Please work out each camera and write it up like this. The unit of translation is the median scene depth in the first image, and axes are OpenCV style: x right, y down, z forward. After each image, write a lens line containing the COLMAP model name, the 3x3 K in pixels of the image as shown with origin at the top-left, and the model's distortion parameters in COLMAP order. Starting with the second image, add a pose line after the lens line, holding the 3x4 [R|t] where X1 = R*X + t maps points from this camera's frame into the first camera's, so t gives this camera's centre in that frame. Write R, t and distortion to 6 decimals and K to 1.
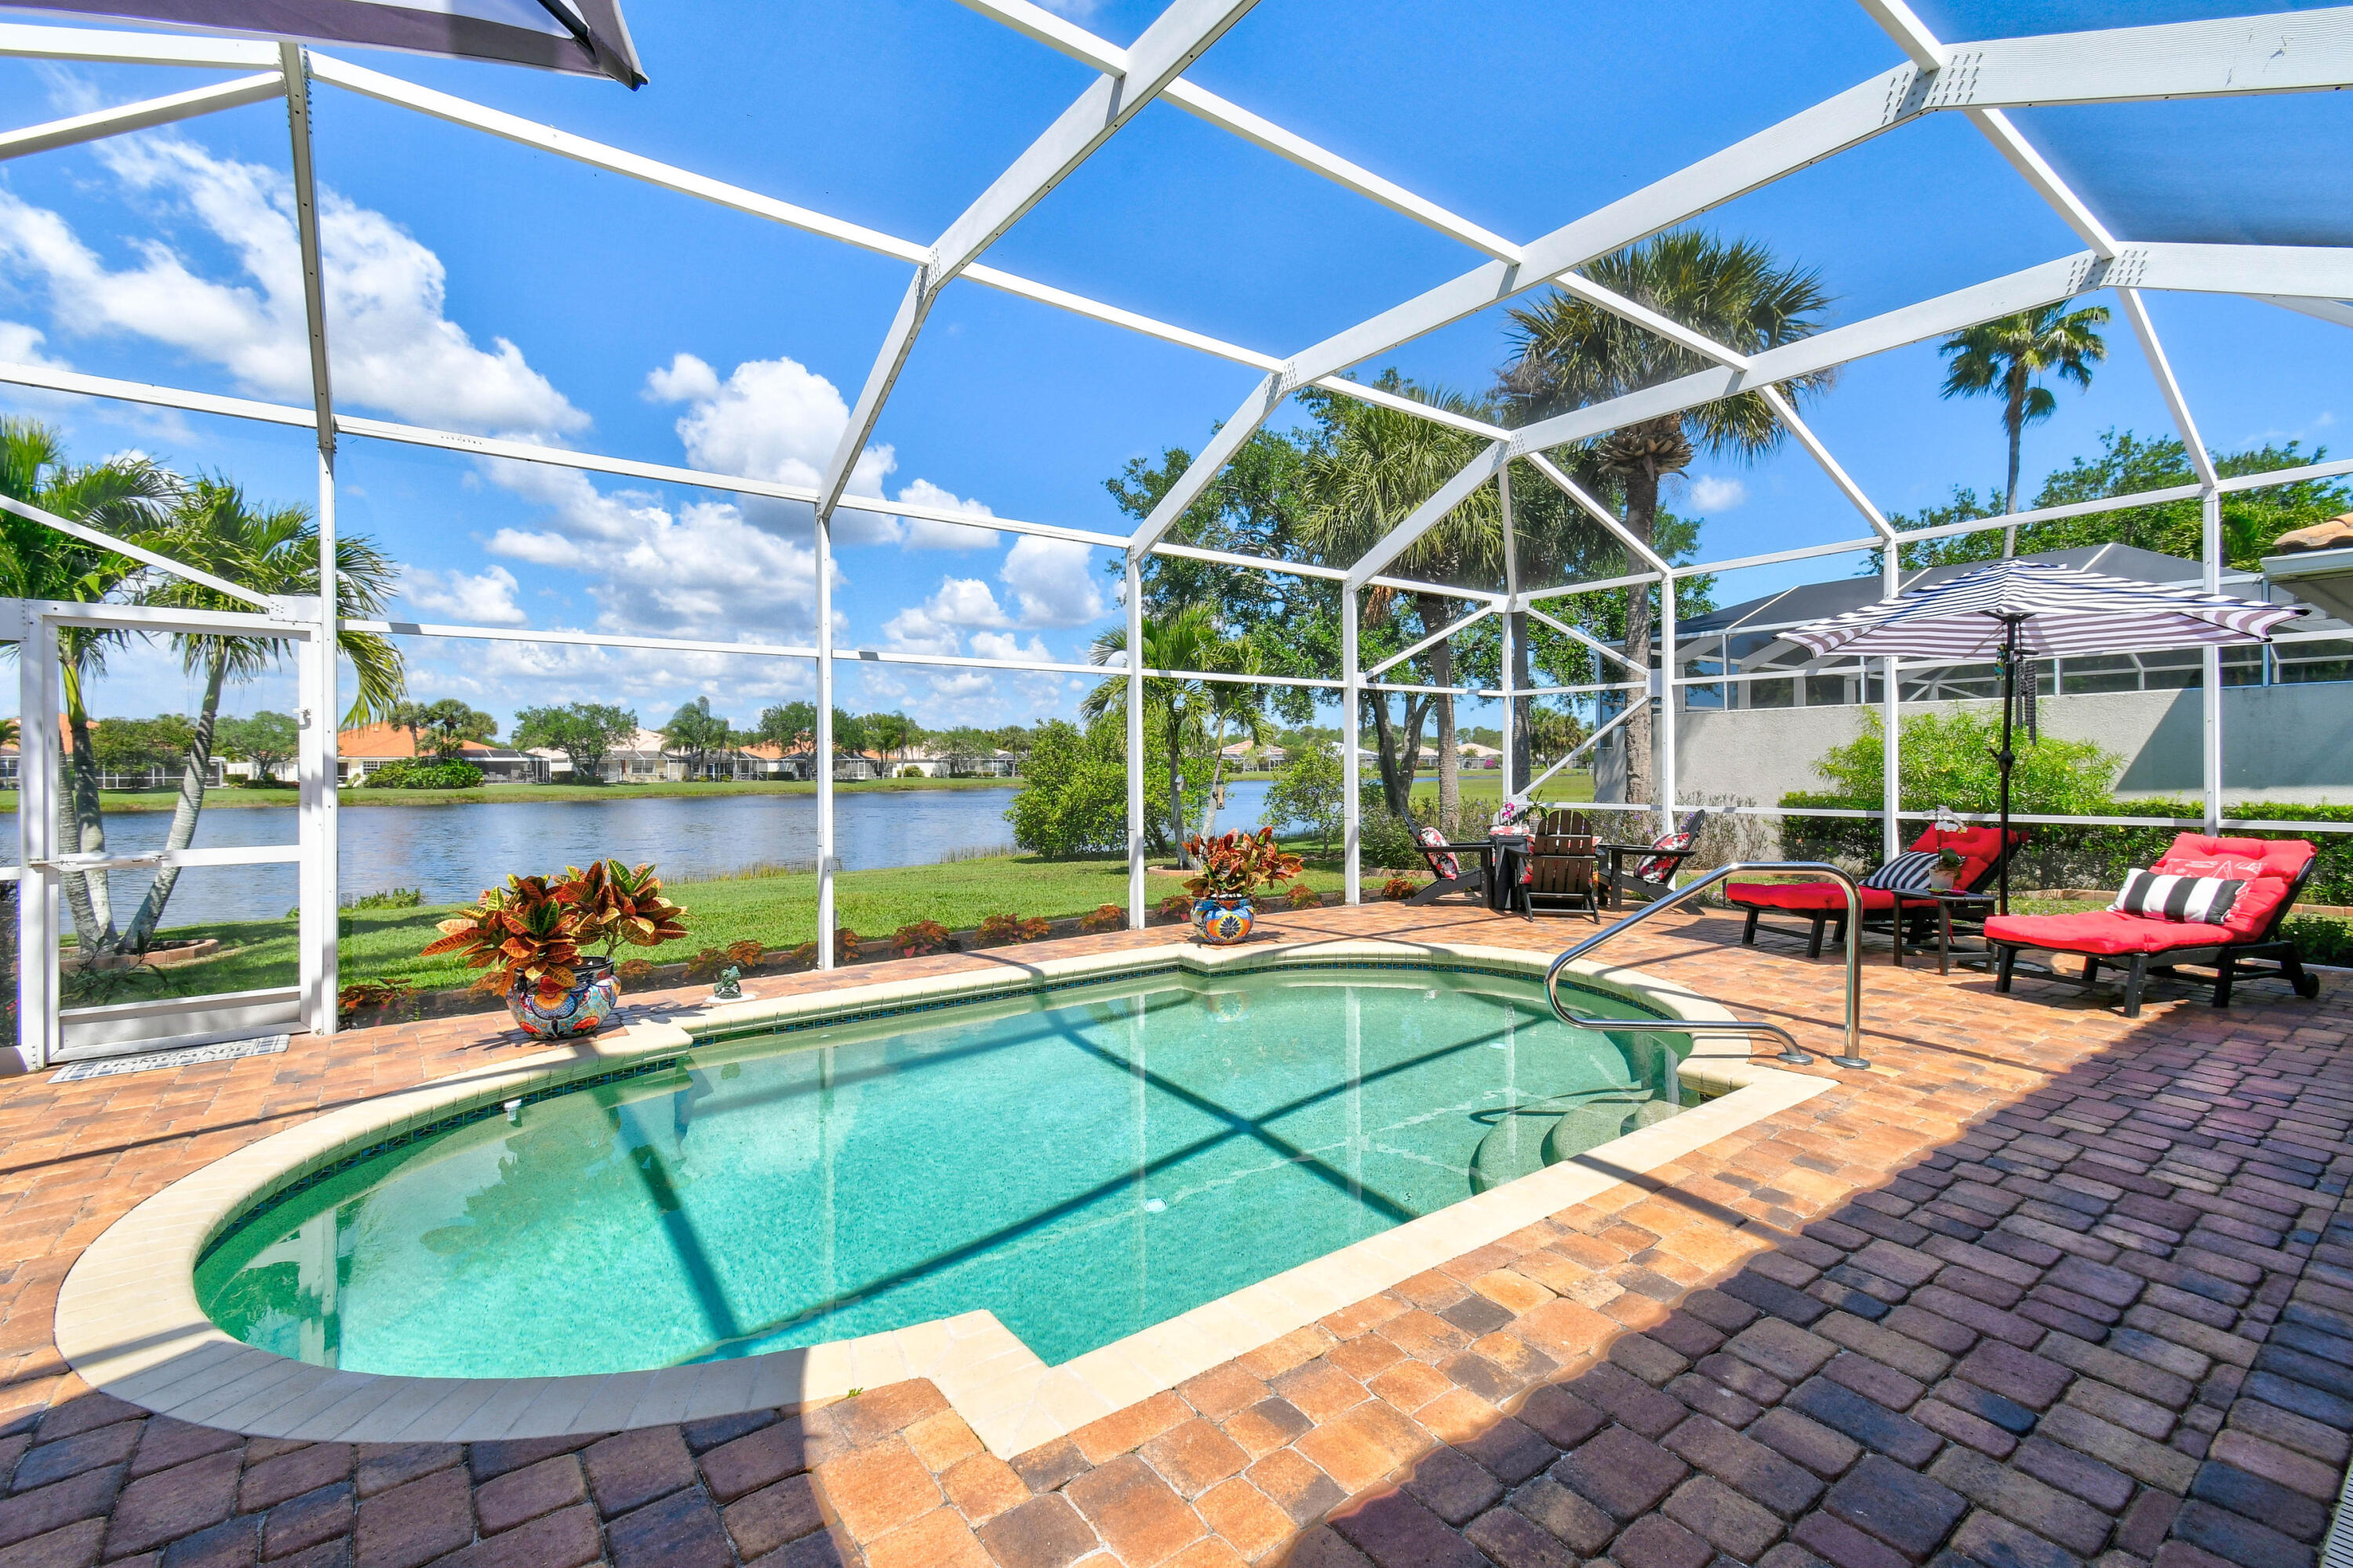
lens RADIAL K [[1033.6, 0, 1185.9], [0, 1033.6, 767.5], [0, 0, 1]] dist [0.013218, -0.000847]
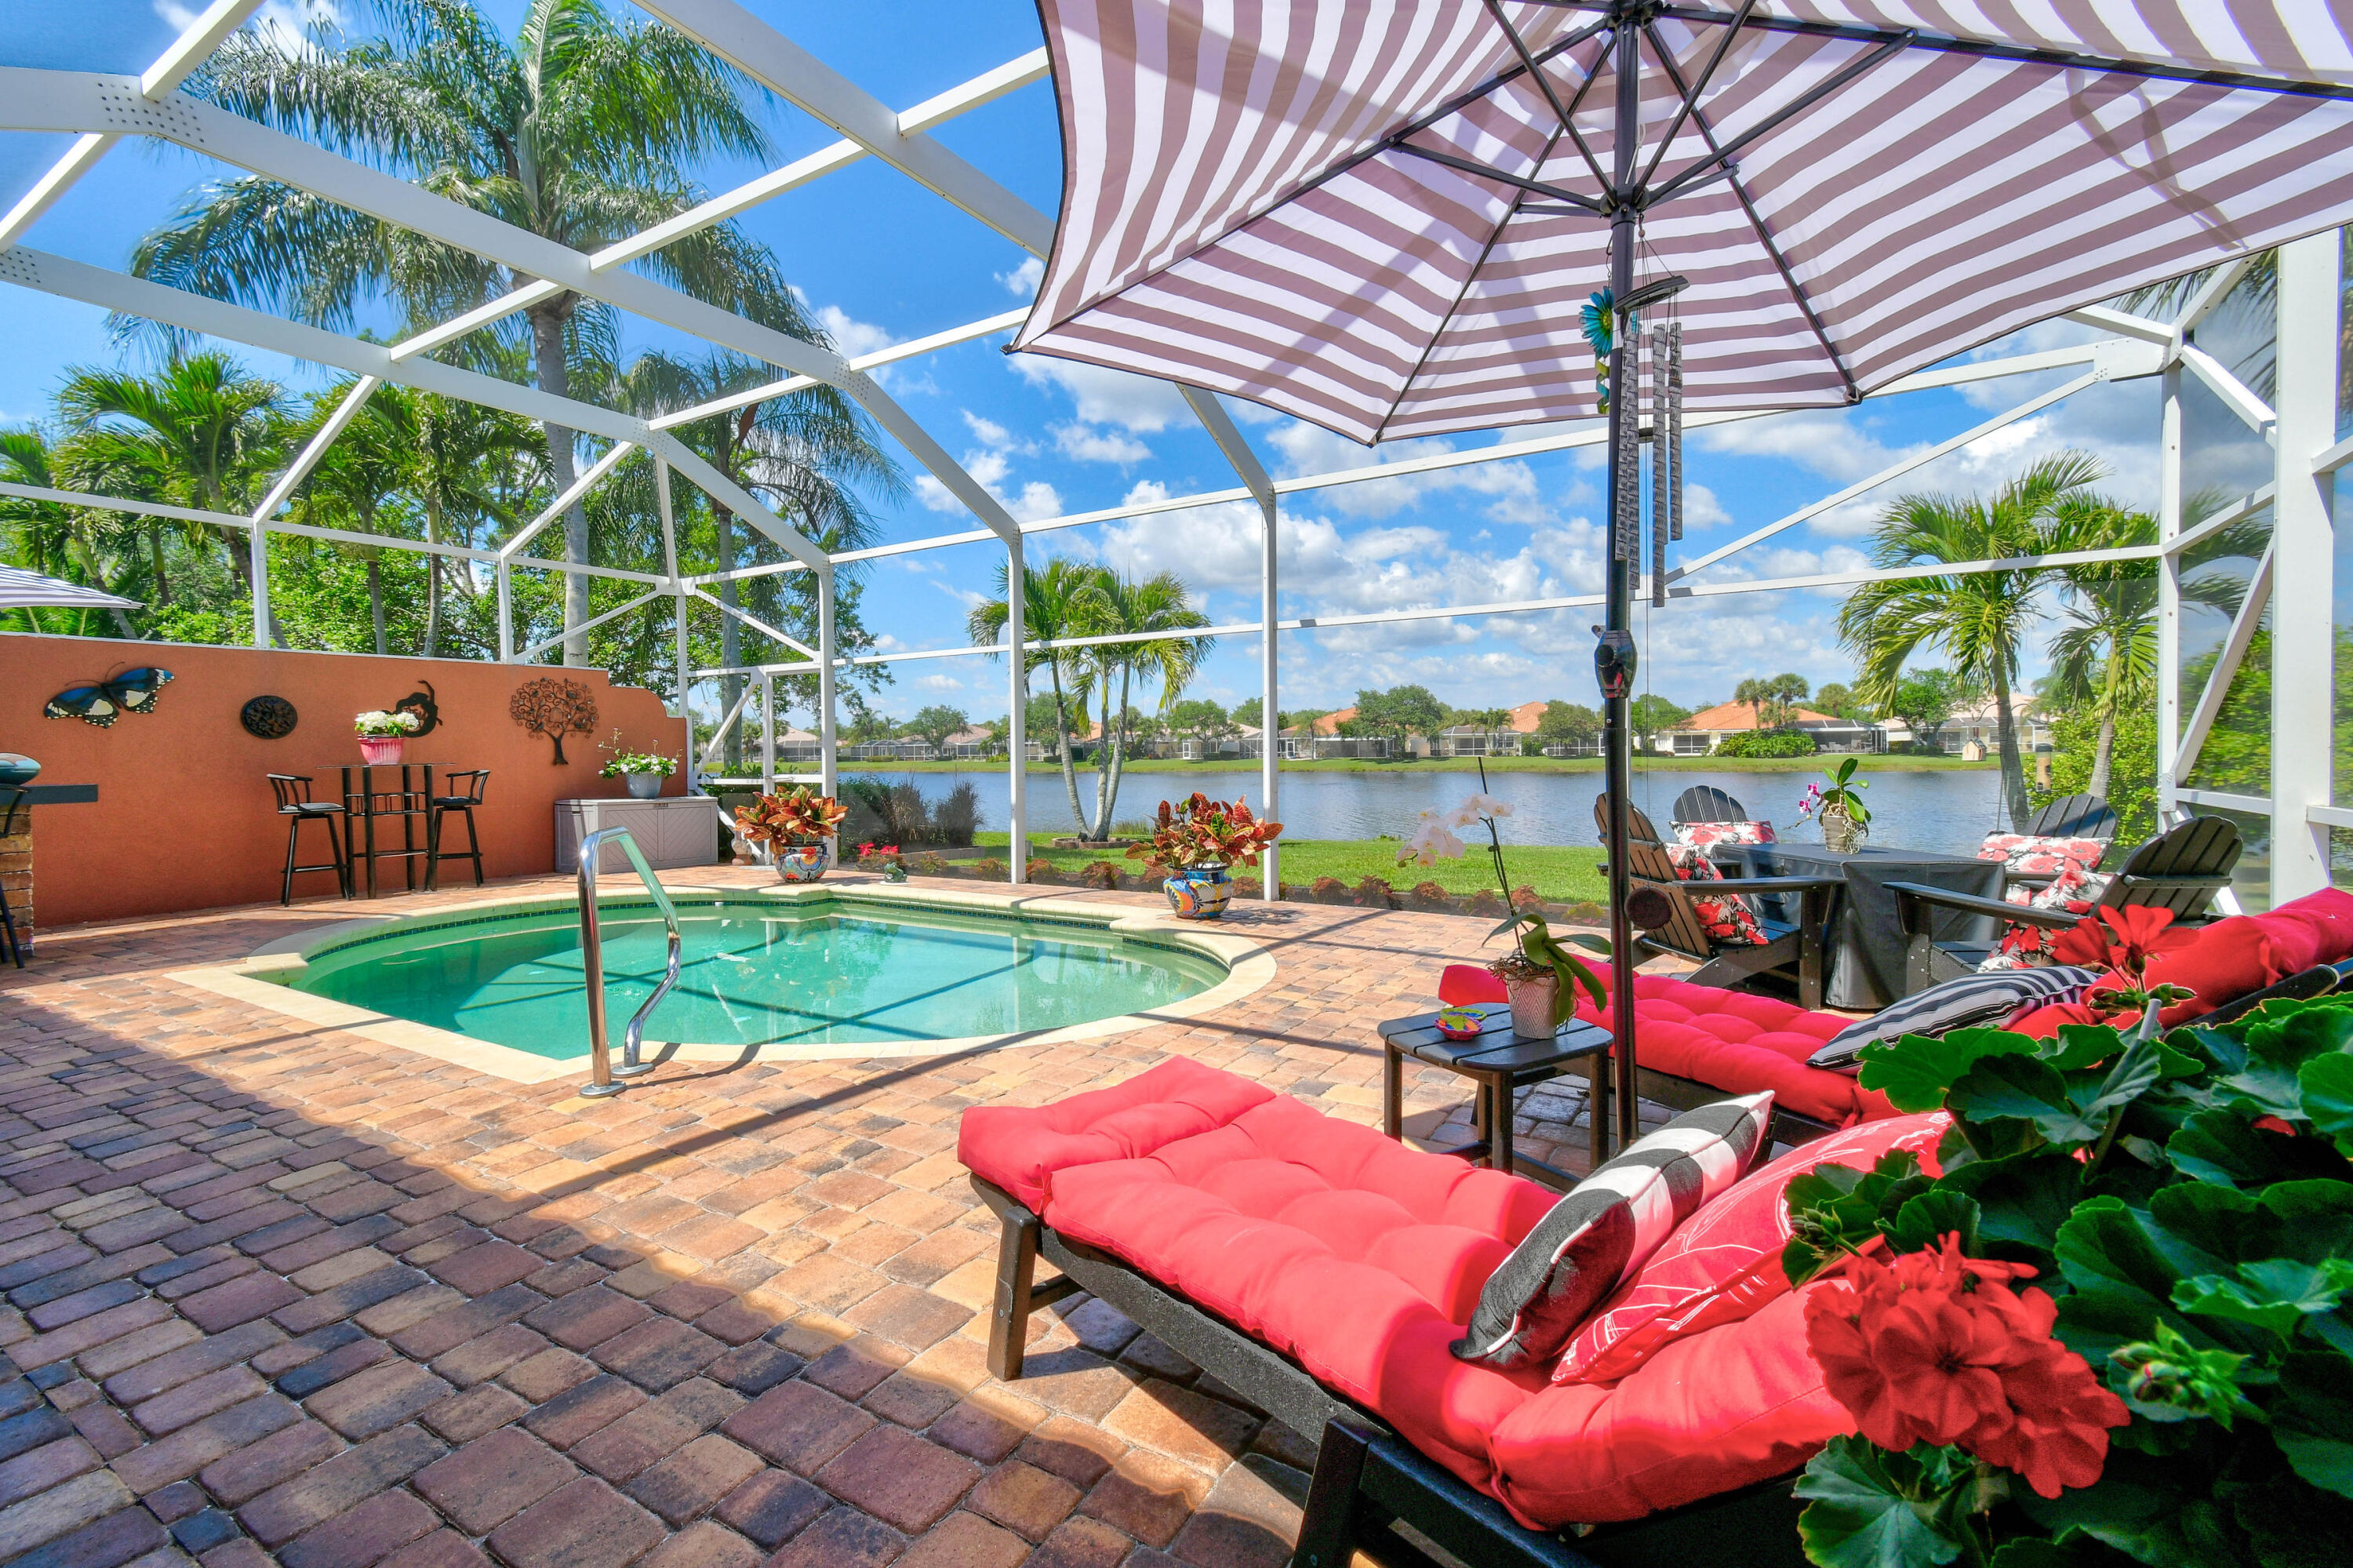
lens RADIAL K [[1025.3, 0, 1177.3], [0, 1025.3, 771.1], [0, 0, 1]] dist [0.030806, -0.008677]
pose [[0.360282, 0.021134, -0.932604, 0.916340], [0.008506, 0.999627, 0.025939, 0.015604], [0.932805, -0.017279, 0.359968, 0.677590]]
